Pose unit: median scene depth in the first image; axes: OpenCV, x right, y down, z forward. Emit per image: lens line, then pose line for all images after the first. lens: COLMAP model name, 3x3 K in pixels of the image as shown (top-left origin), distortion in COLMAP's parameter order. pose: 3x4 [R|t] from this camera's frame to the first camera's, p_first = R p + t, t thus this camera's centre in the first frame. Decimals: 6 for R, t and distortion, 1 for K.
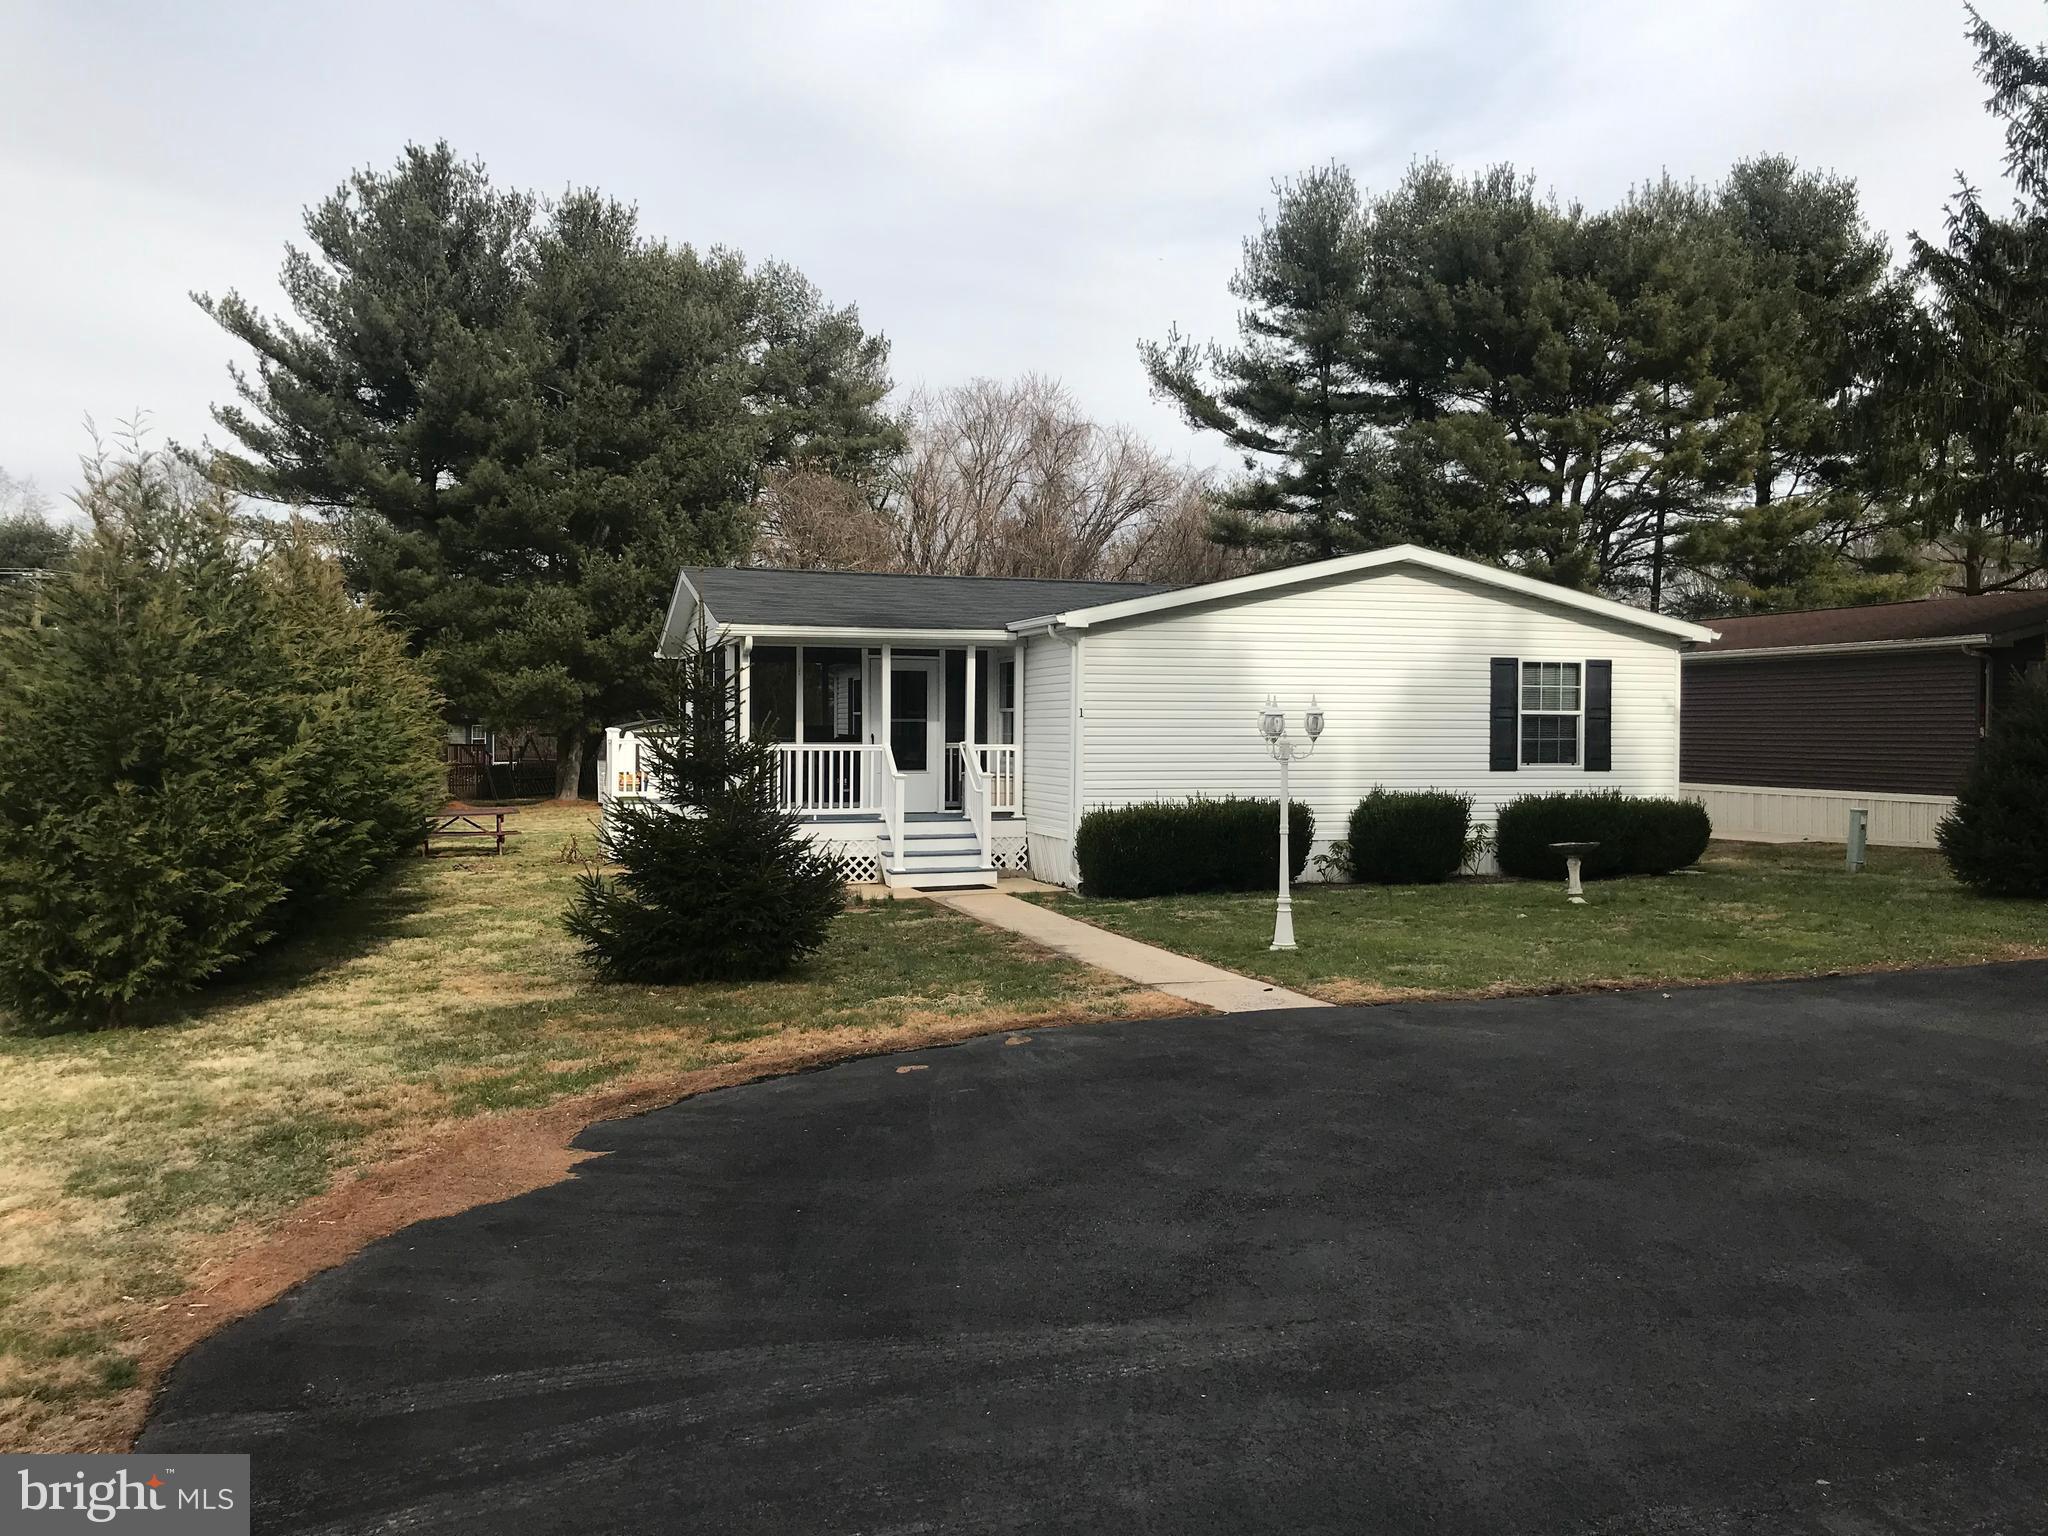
lens RADIAL K [[1666.6, 0, 1024.0], [0, 1666.6, 768.0], [0, 0, 1]] dist [0.014317, -0.005317]
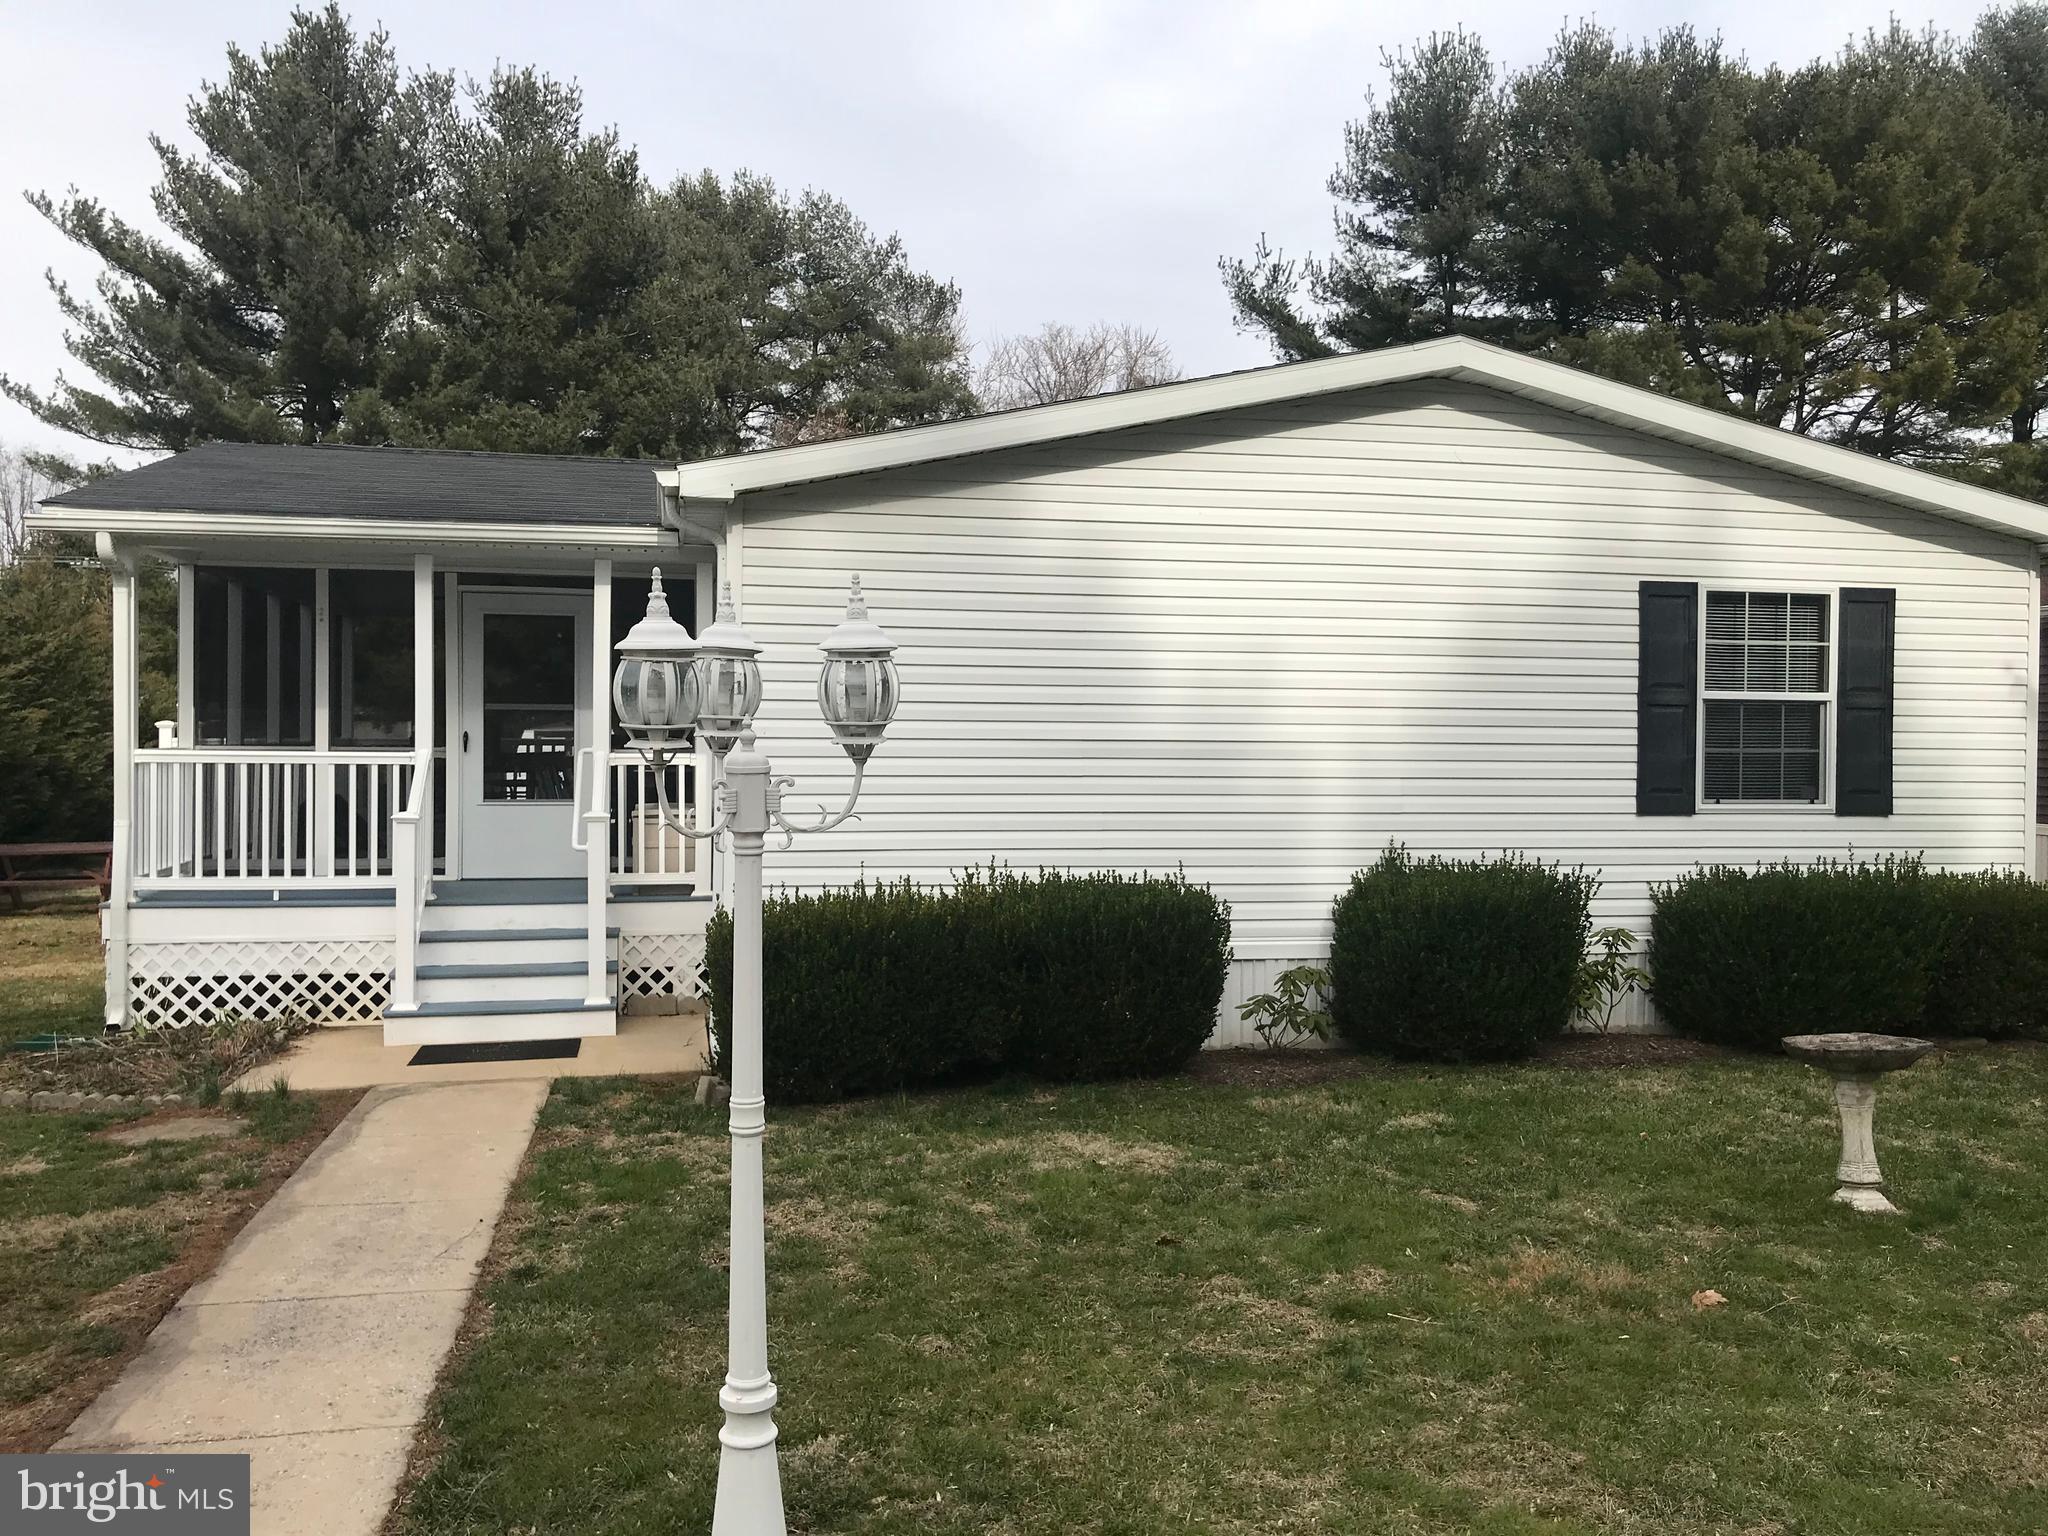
lens RADIAL K [[1683.5, 0, 1024.4], [0, 1683.5, 758.3], [0, 0, 1]] dist [-0.028251, 0.075622]
pose [[0.995797, 0.006529, -0.091350, 0.063251], [-0.007233, 0.999947, -0.007377, -0.004215], [0.091297, 0.008007, 0.995792, 0.214788]]
